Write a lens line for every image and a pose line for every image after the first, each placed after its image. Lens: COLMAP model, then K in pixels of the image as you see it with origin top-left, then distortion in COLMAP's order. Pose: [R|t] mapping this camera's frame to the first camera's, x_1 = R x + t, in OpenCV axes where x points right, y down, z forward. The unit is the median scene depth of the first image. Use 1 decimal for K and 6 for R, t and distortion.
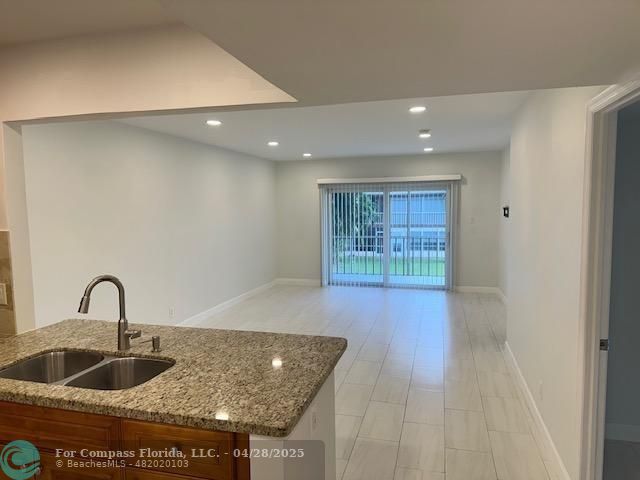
lens RADIAL K [[451.5, 0, 320.0], [0, 451.5, 240.0], [0, 0, 1]] dist [0.059729, -0.001876]
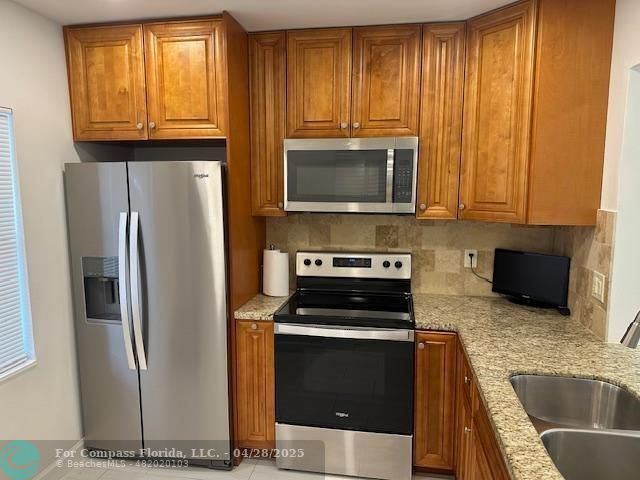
lens RADIAL K [[449.7, 0, 320.0], [0, 449.7, 240.0], [0, 0, 1]] dist [0.003980, -0.001454]
pose [[0.083463, 0.133464, -0.987533, 0.058236], [-0.087912, 0.988113, 0.126112, -0.032088], [0.992626, 0.076290, 0.094204, 0.534329]]
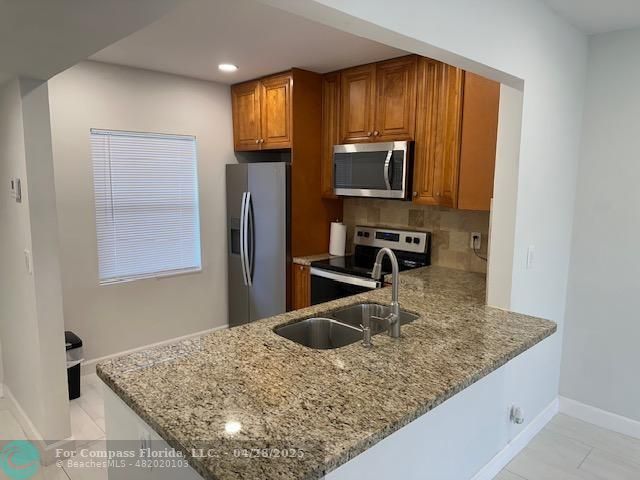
lens RADIAL K [[451.5, 0, 320.0], [0, 451.5, 240.0], [0, 0, 1]] dist [0.059729, -0.001876]
pose [[-0.523605, 0.122009, -0.843179, 0.412891], [-0.074921, 0.979264, 0.188226, -0.110196], [0.848660, 0.161728, -0.503607, 1.478486]]
